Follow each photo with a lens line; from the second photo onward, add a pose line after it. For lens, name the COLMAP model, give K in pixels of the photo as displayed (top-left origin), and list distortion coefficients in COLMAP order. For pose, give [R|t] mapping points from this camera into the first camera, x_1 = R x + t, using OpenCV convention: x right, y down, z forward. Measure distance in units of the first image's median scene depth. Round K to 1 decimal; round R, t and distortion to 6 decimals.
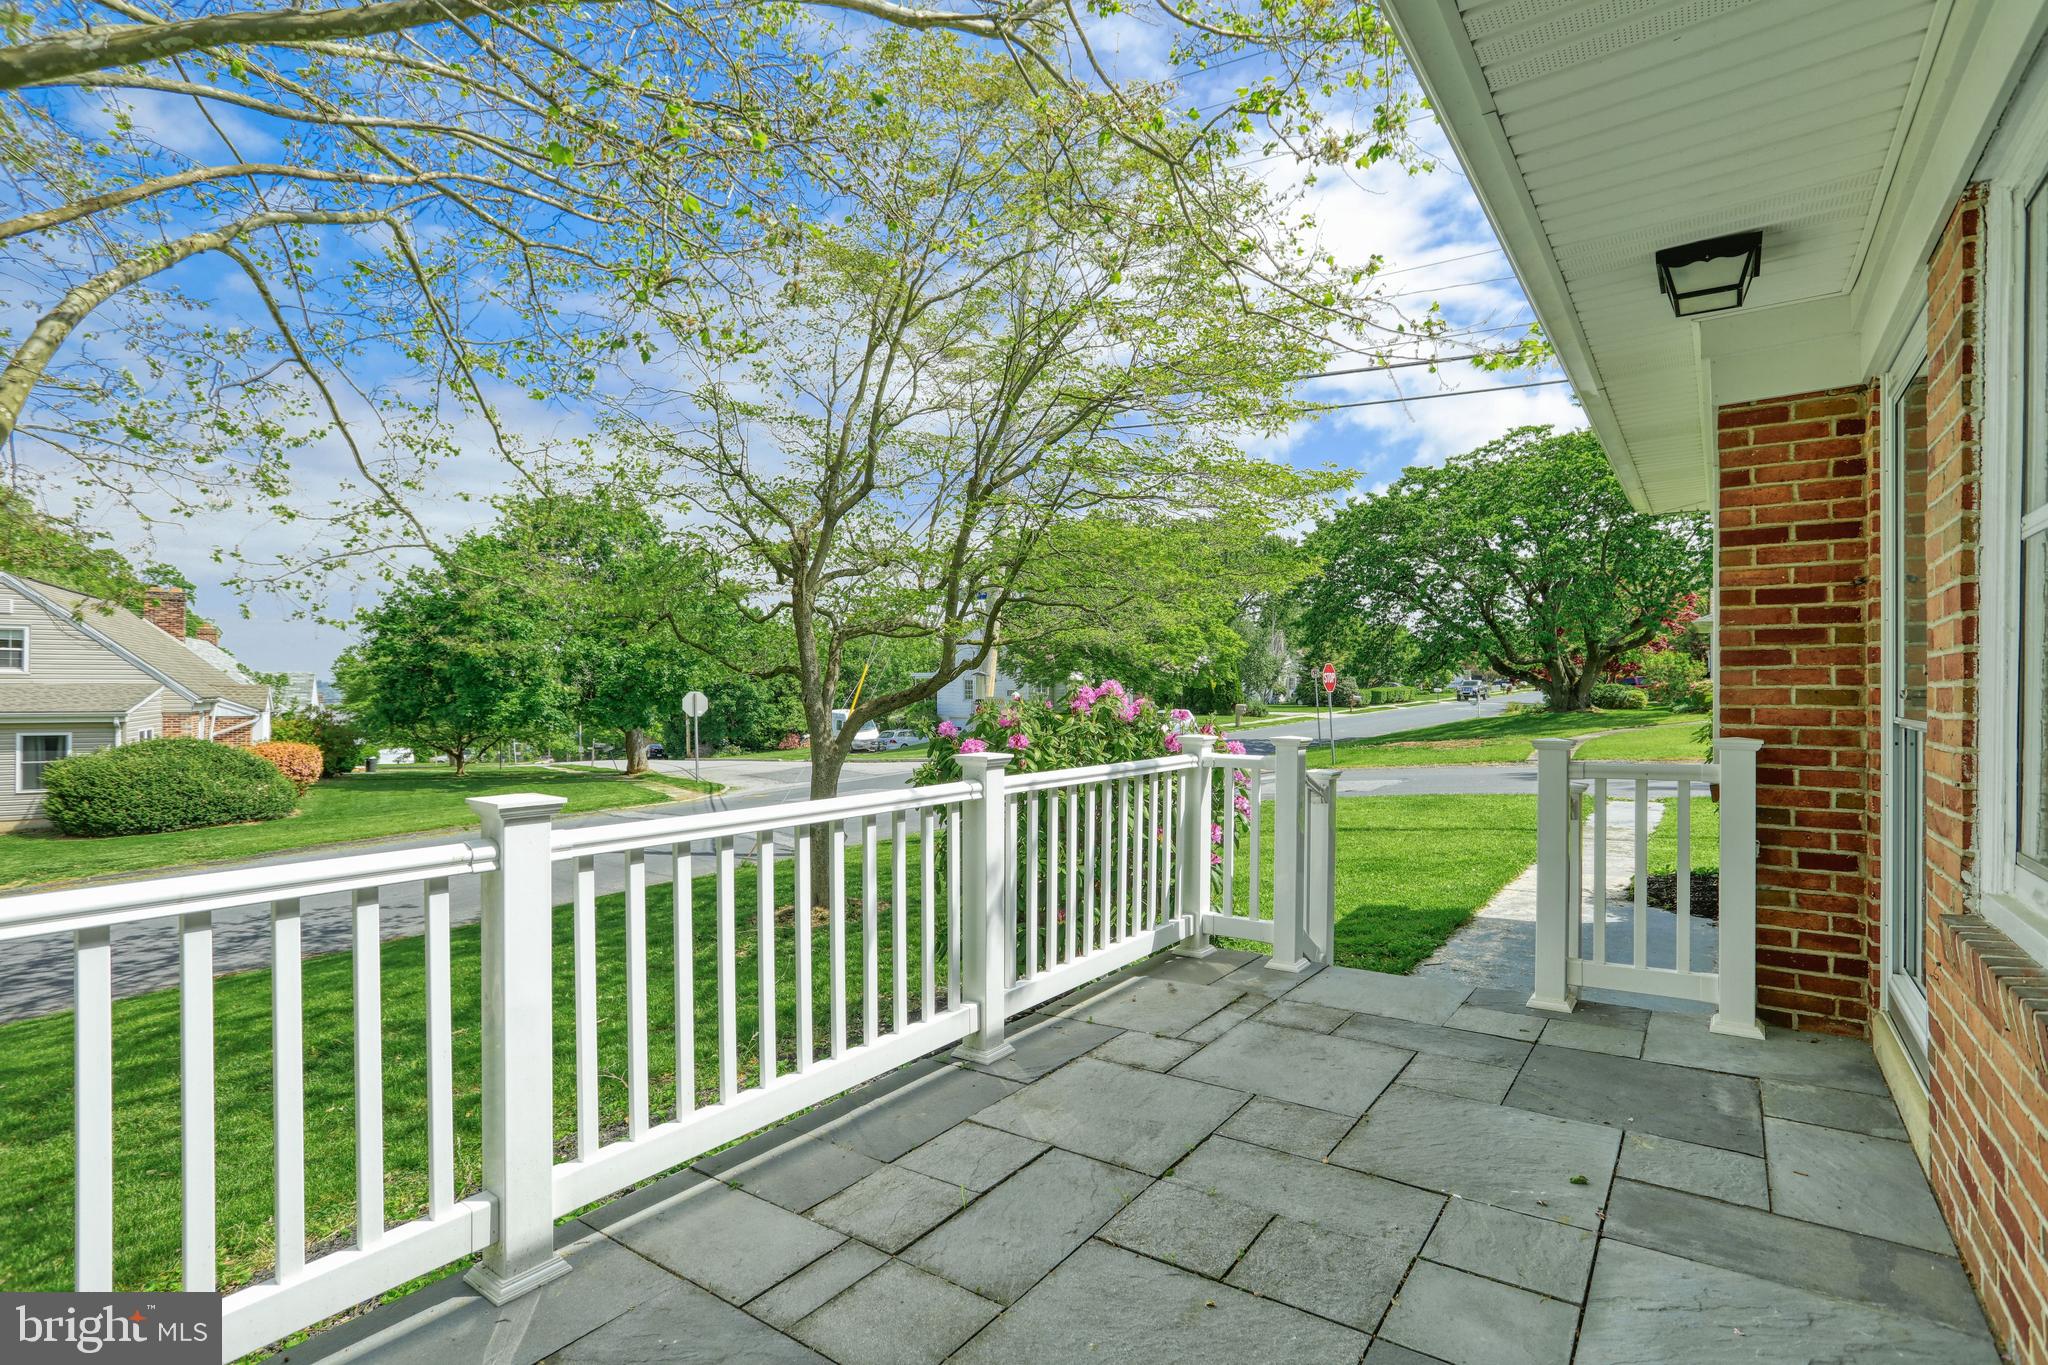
lens RADIAL K [[1005.6, 0, 1028.9], [0, 1005.6, 682.1], [0, 0, 1]] dist [-0.048096, 0.030215]
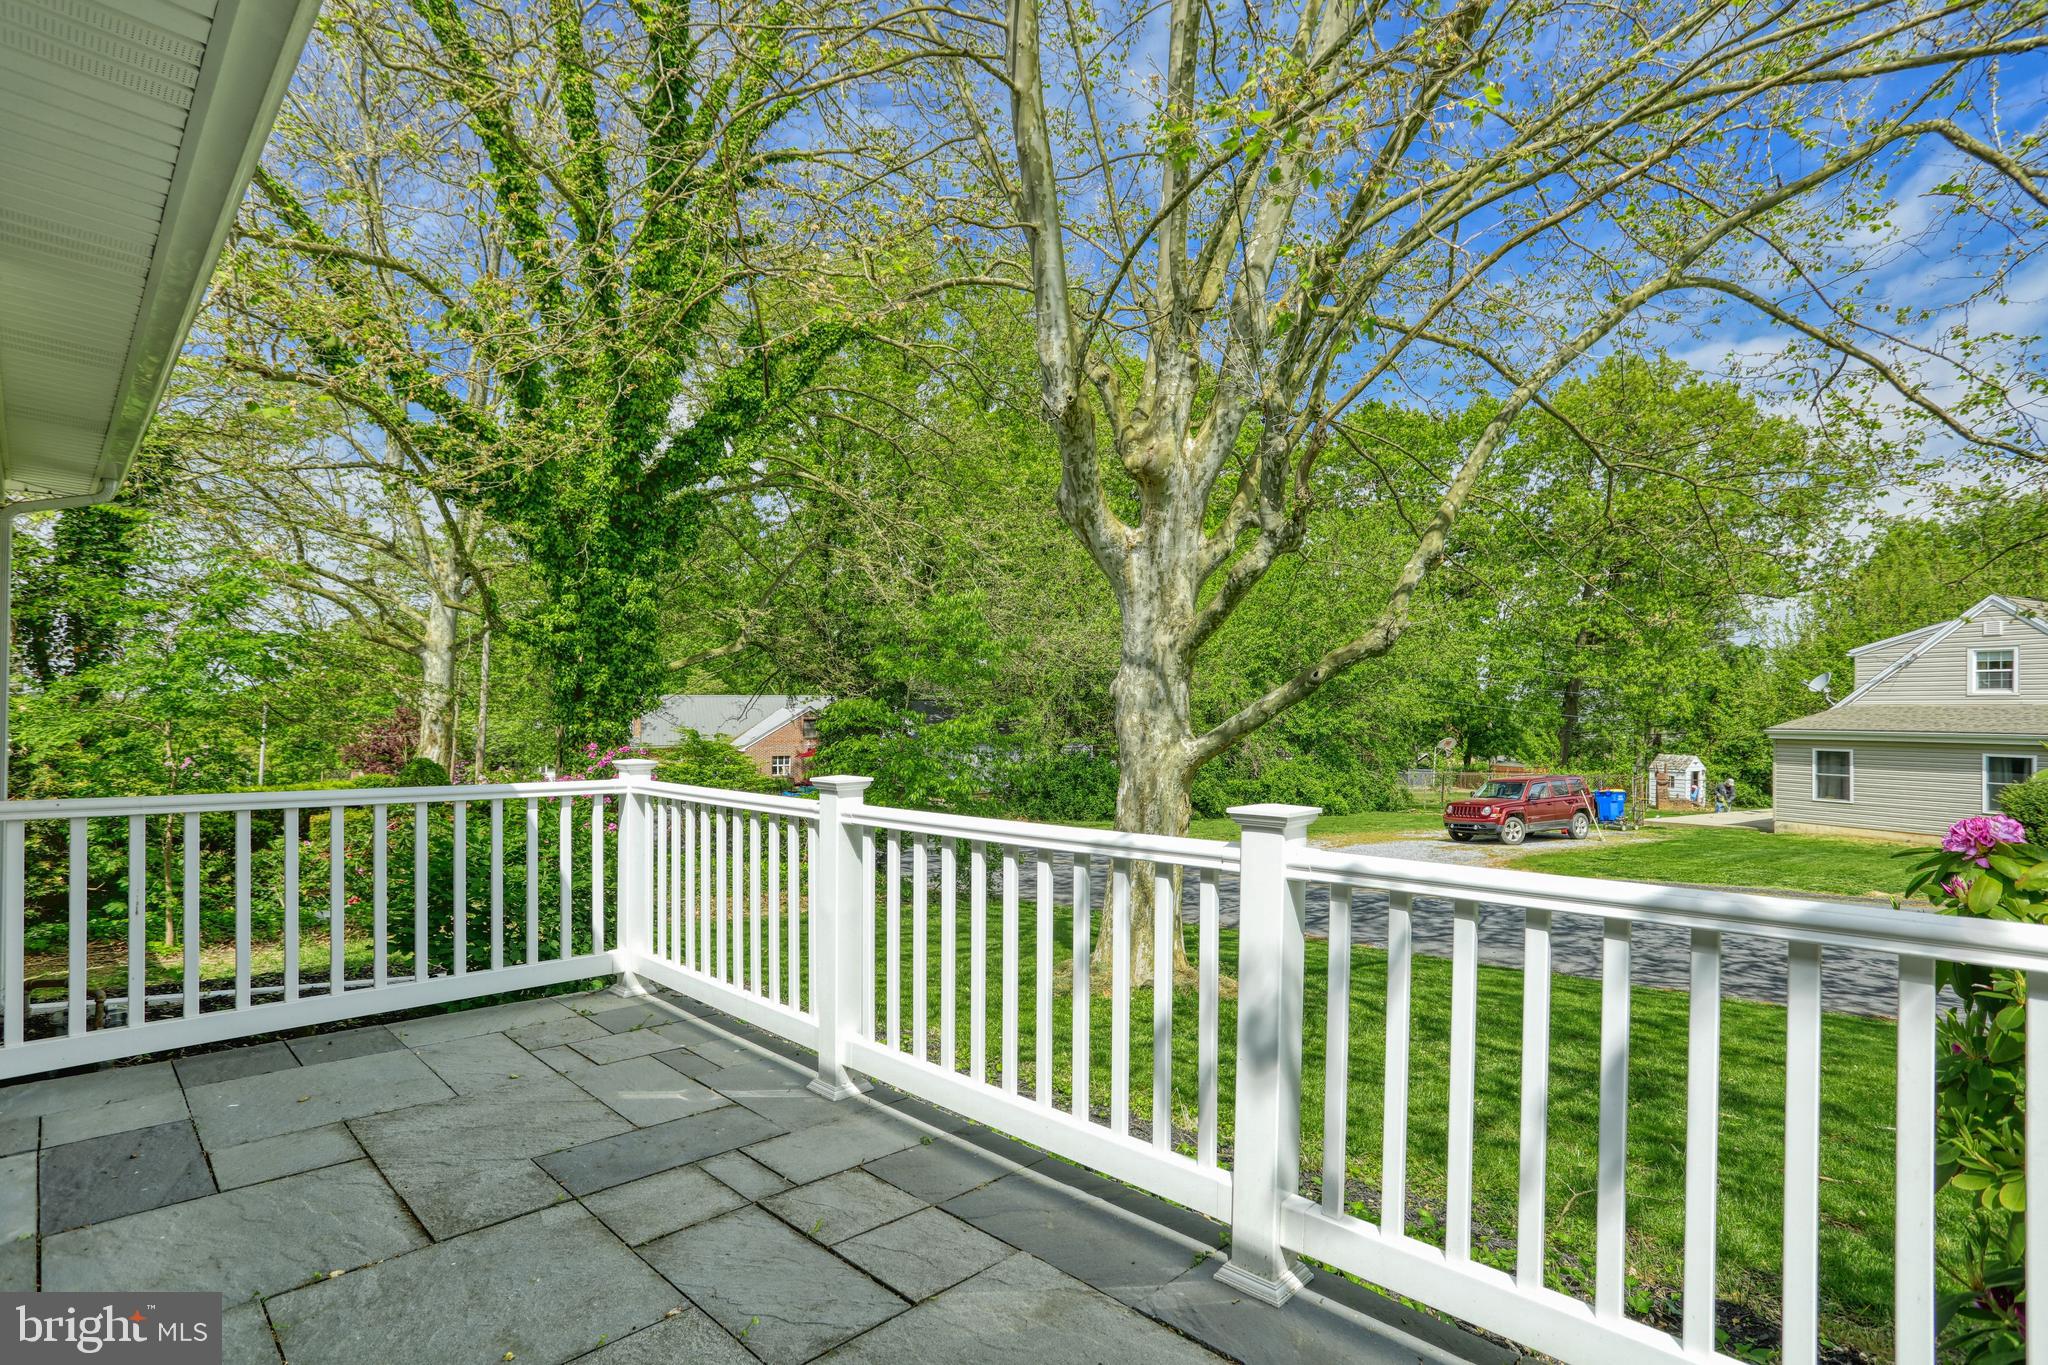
lens RADIAL K [[1005.6, 0, 1028.9], [0, 1005.6, 682.1], [0, 0, 1]] dist [-0.048096, 0.030215]
pose [[-0.152624, -0.026171, -0.987938, 0.509657], [0.004039, 0.999624, -0.027104, 0.008477], [0.988276, -0.008127, -0.152461, 0.797811]]
